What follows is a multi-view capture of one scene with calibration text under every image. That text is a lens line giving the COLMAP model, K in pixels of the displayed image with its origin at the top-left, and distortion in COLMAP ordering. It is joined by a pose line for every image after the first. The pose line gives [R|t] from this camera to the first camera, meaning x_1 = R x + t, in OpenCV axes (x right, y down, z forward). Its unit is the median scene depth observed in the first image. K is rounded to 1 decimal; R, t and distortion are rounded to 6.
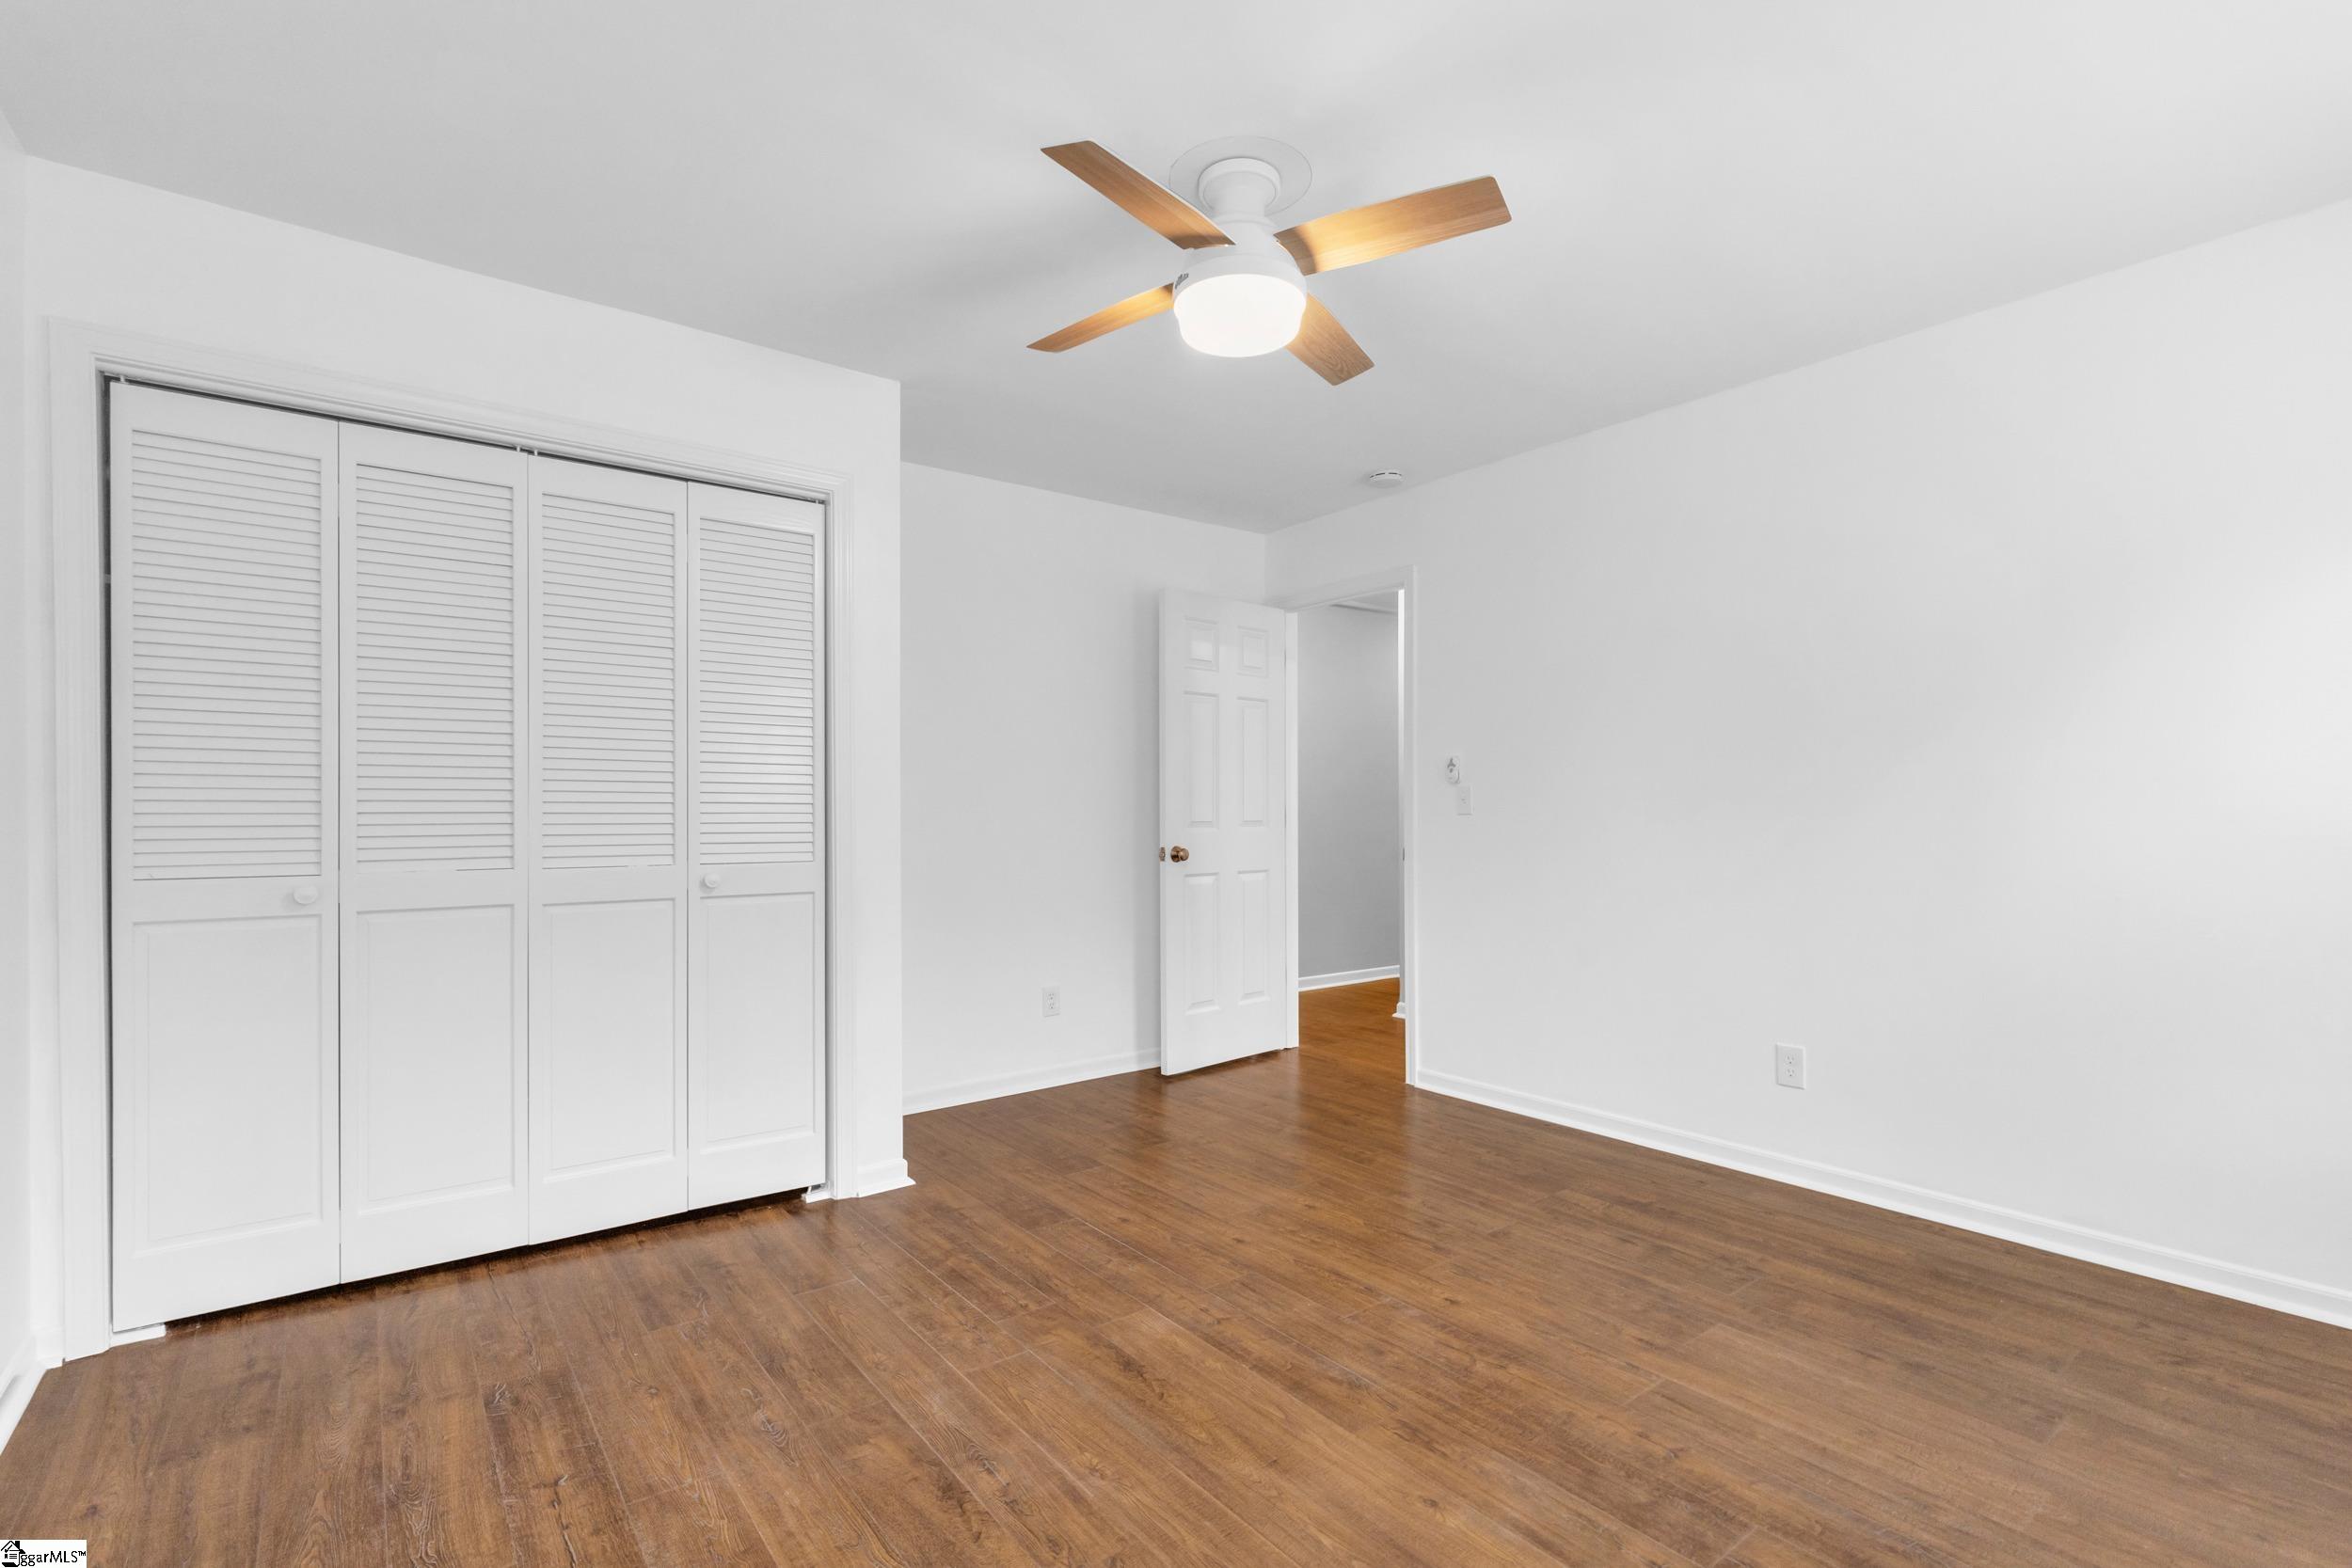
lens RADIAL K [[1078.7, 0, 1182.6], [0, 1078.7, 797.4], [0, 0, 1]] dist [0.005933, 0.000100]
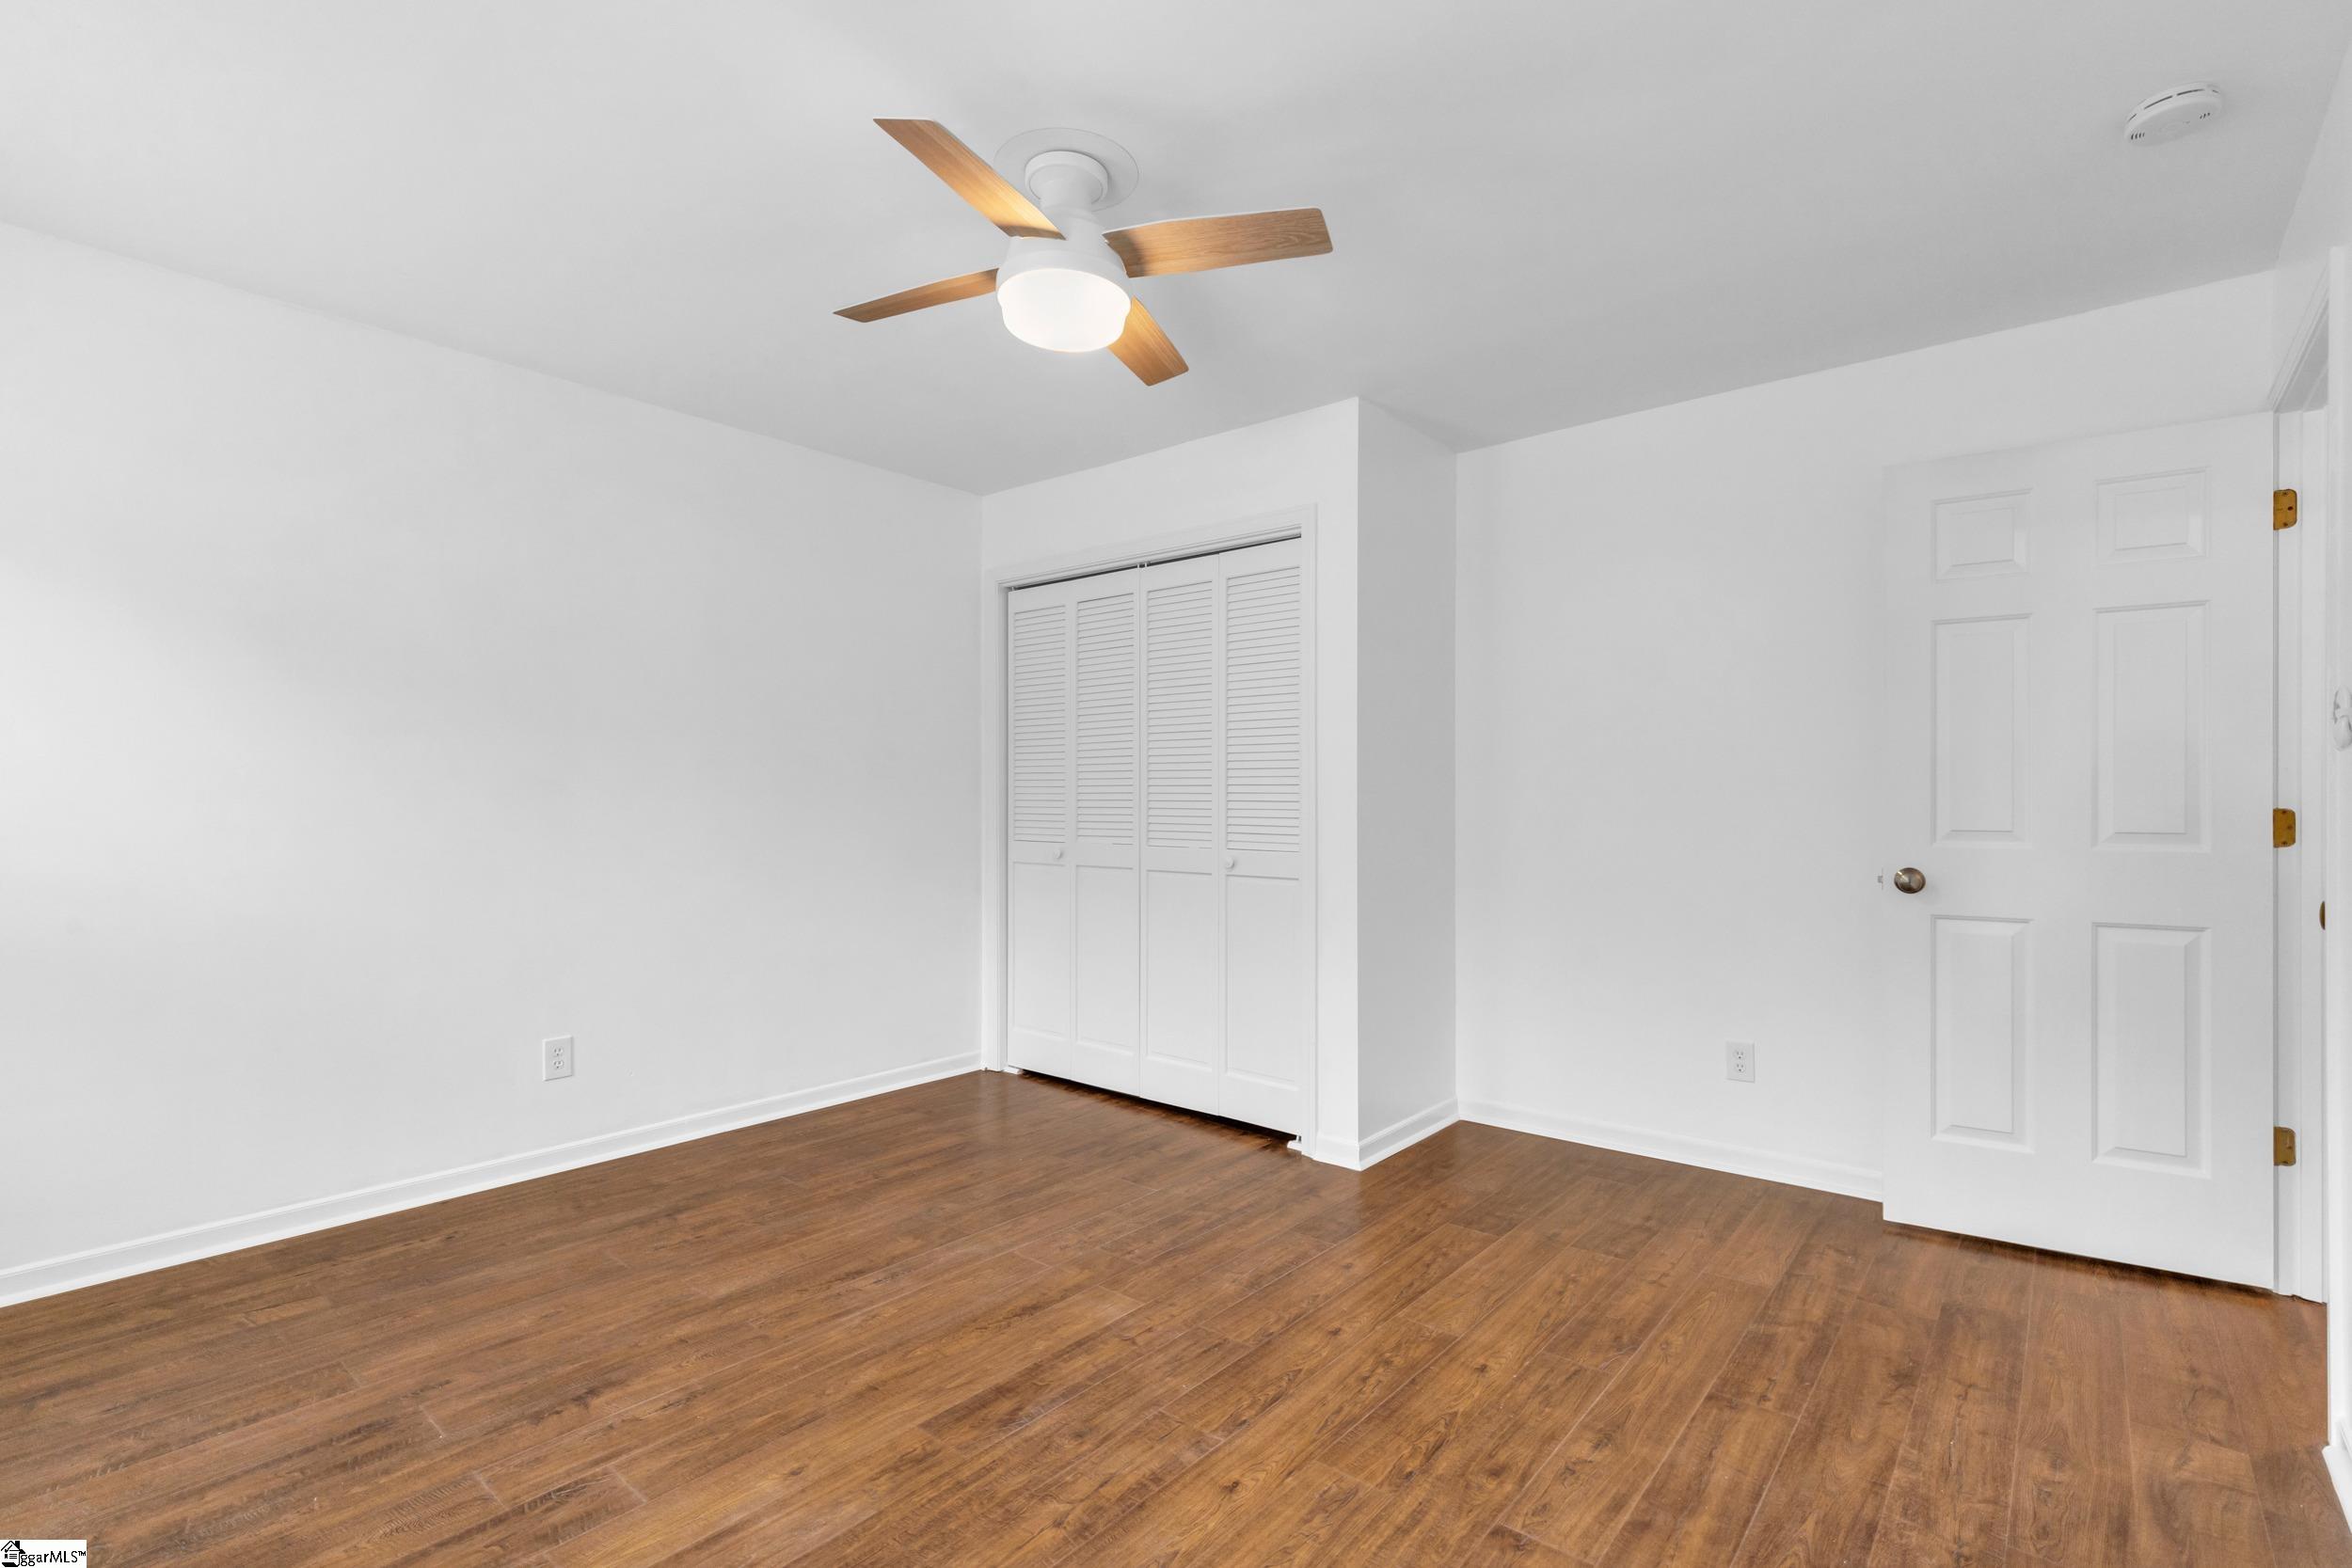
lens RADIAL K [[1078.7, 0, 1192.5], [0, 1078.7, 793.3], [0, 0, 1]] dist [0.005933, 0.000100]
pose [[0.228670, -0.005671, -0.973487, 0.971367], [0.006668, 0.999969, -0.004259, 0.002088], [0.973481, -0.005518, 0.228701, 0.824554]]
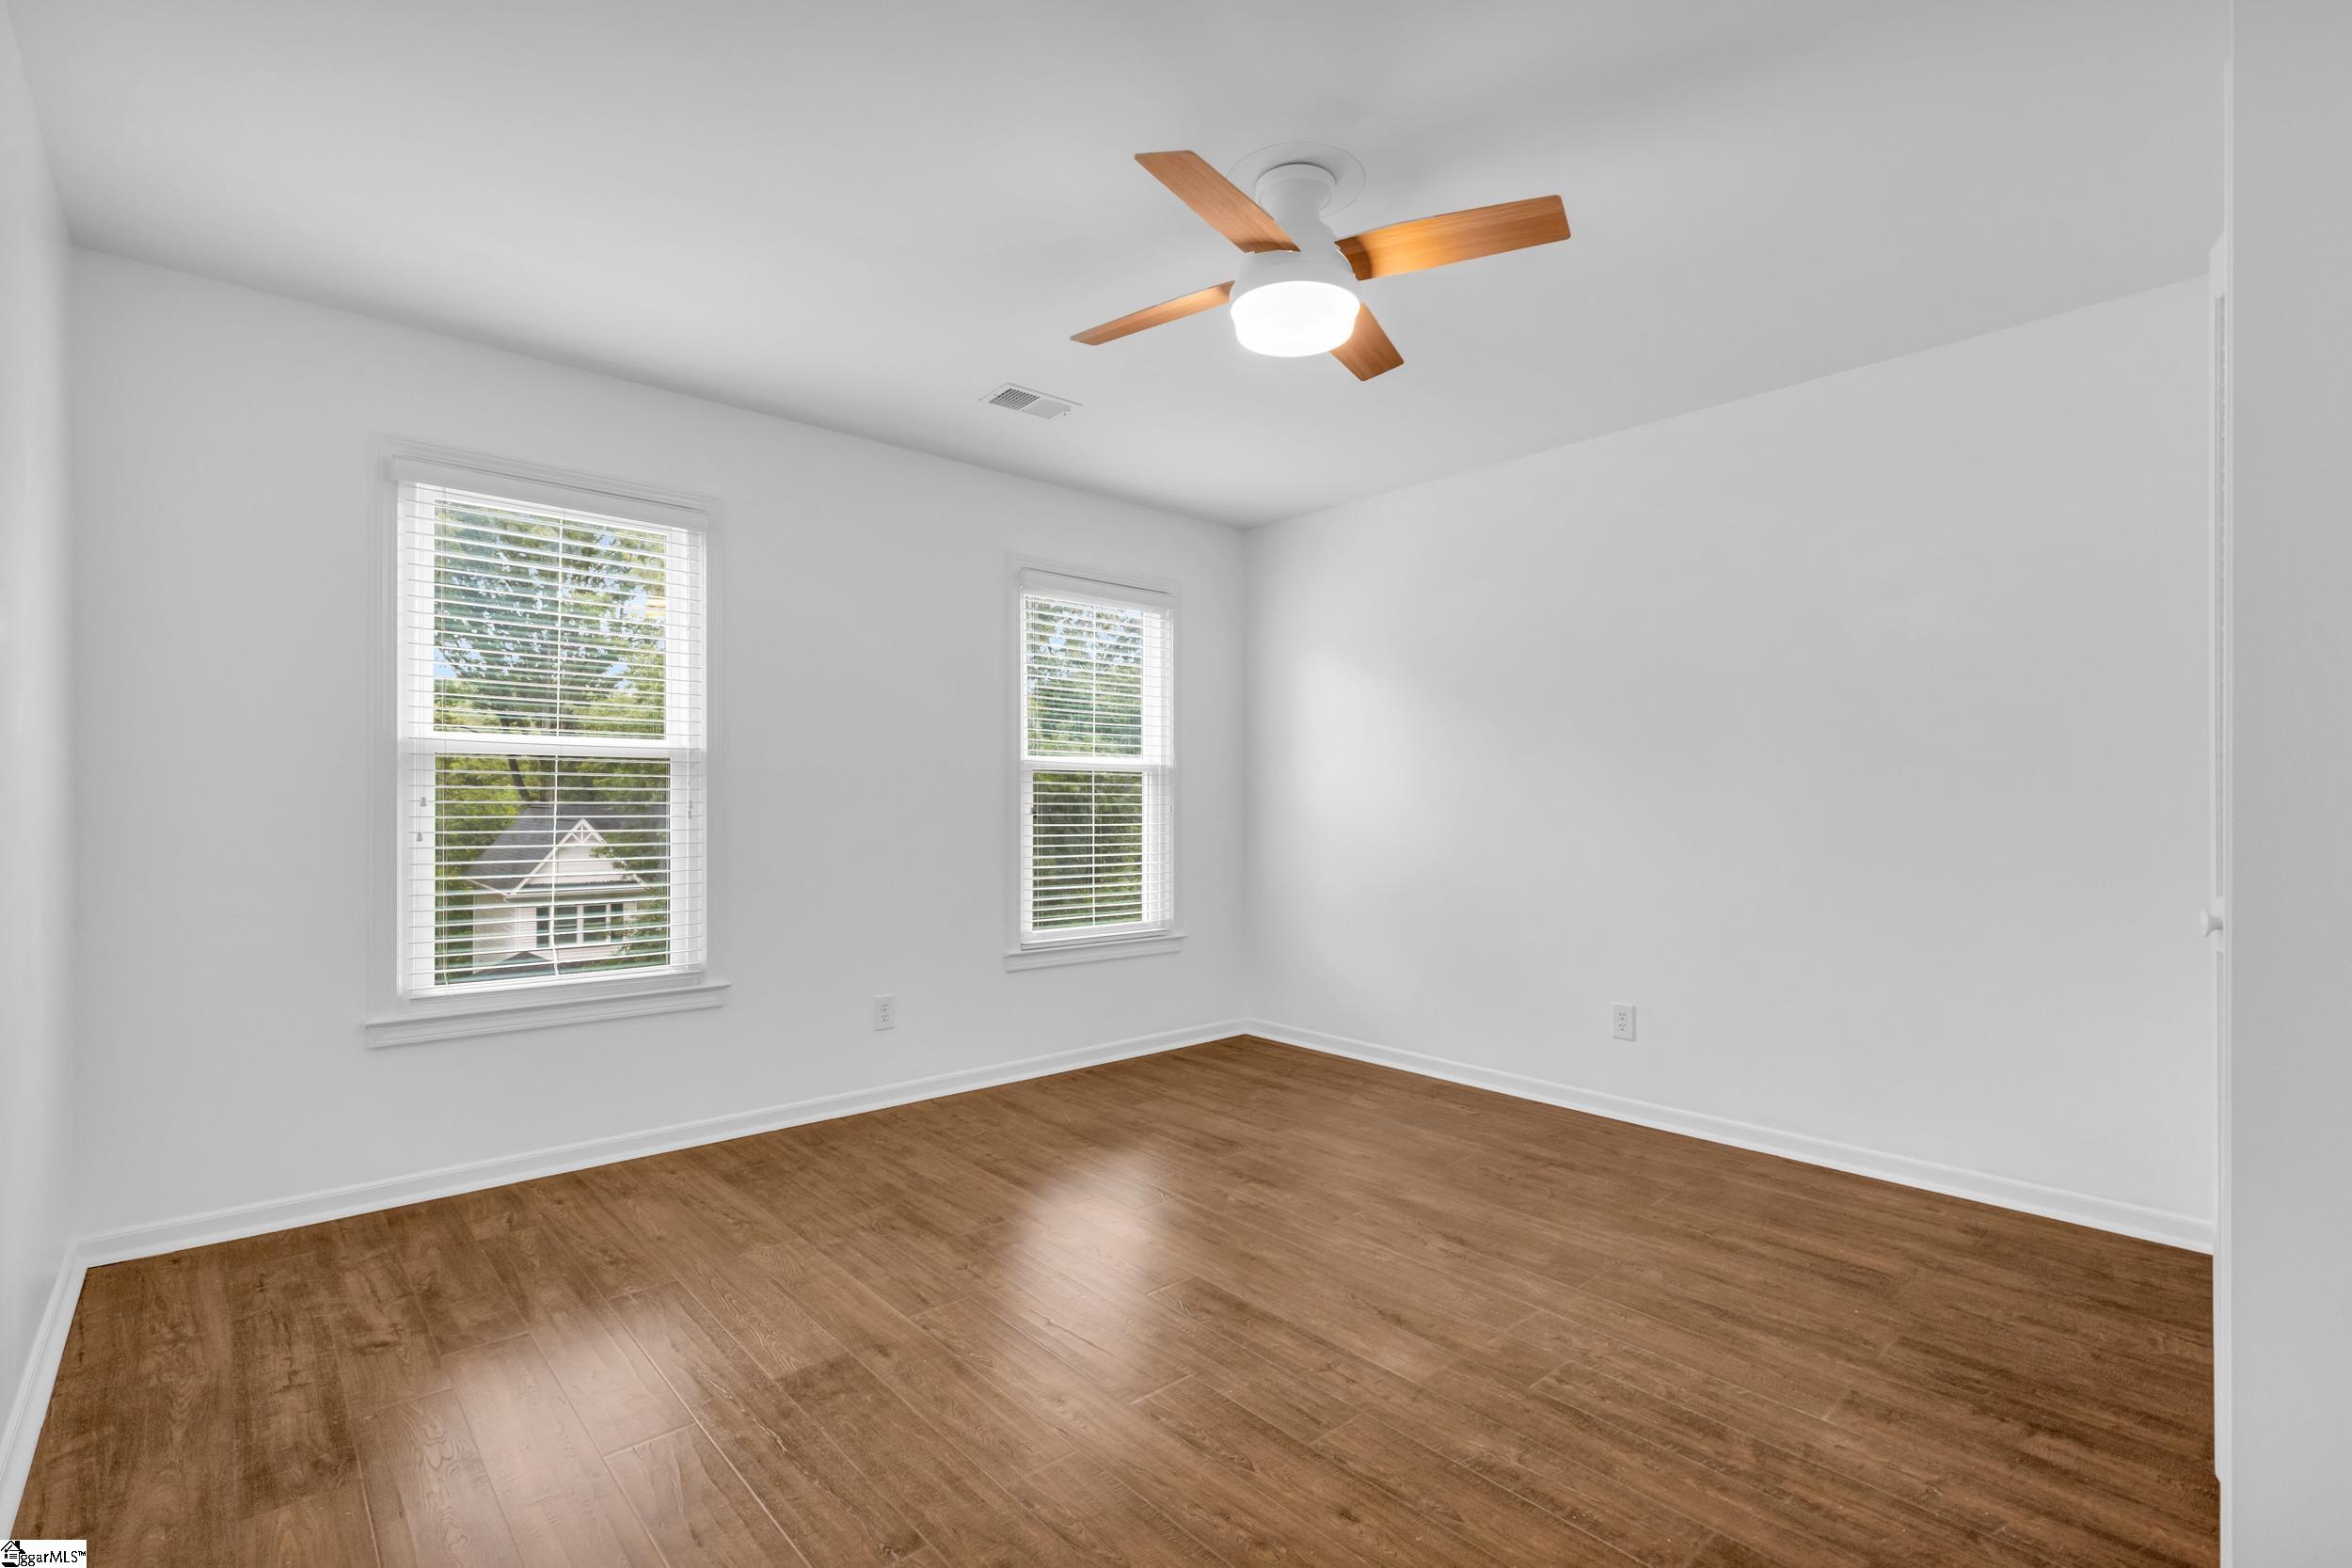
lens RADIAL K [[1078.7, 0, 1181.1], [0, 1078.7, 795.4], [0, 0, 1]] dist [0.005933, 0.000100]
pose [[-0.996799, 0.000651, -0.079943, 0.225218], [0.001838, 0.999889, -0.014782, 0.019566], [0.079925, -0.014882, -0.996690, 1.866634]]
